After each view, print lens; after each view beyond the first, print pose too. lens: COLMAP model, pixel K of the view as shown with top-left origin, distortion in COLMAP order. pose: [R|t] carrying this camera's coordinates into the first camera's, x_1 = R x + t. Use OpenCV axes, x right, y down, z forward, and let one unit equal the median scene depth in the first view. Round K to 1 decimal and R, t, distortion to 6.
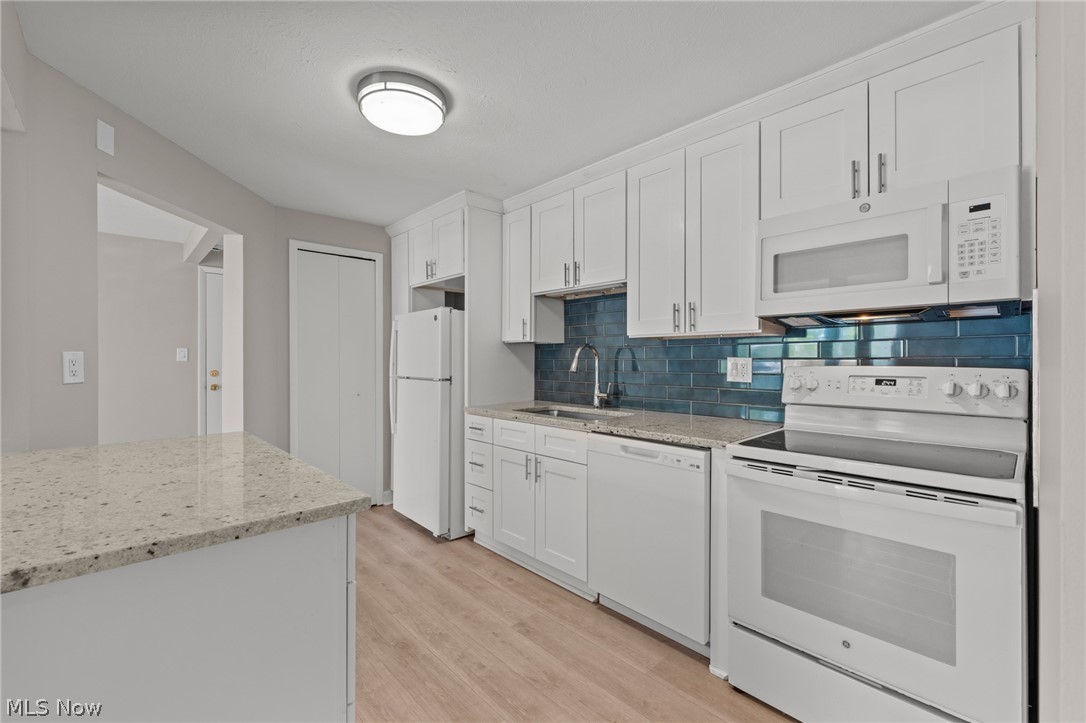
lens RADIAL K [[458.1, 0, 542.7], [0, 458.1, 358.3], [0, 0, 1]] dist [0.000239, -0.000398]
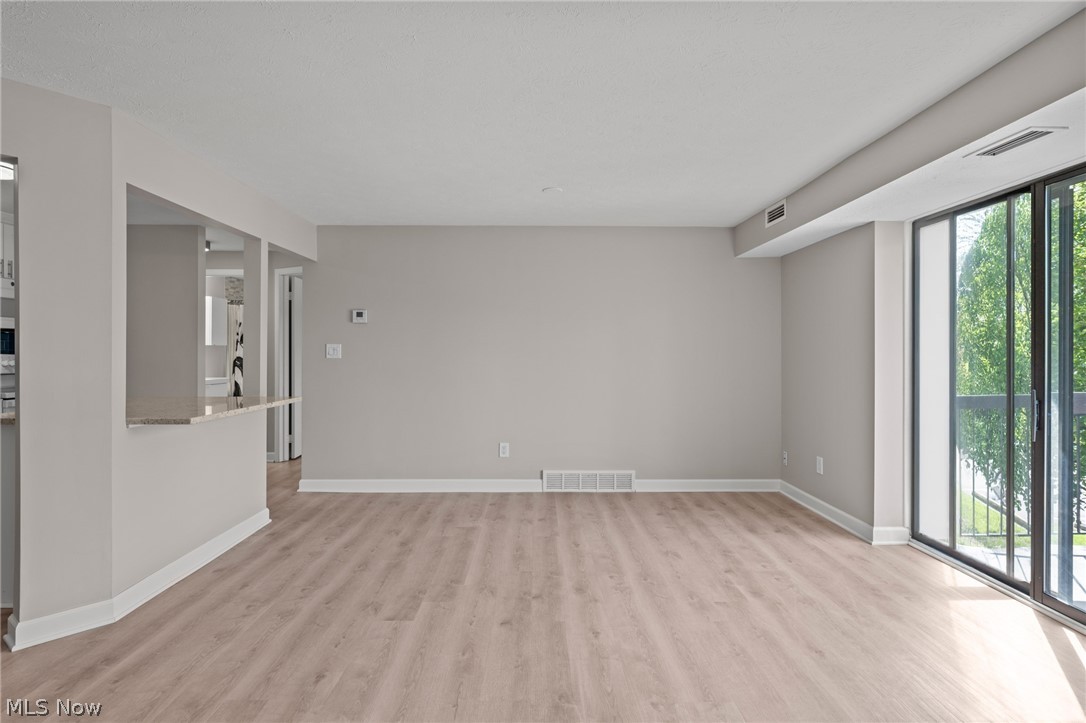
lens RADIAL K [[585.9, 0, 538.0], [0, 585.9, 351.2], [0, 0, 1]] dist [0.004493, -0.000283]
pose [[-0.734392, -0.000185, 0.678725, -2.041840], [-0.003908, 0.999985, -0.003956, 0.004125], [-0.678714, -0.005558, -0.734382, 0.880824]]
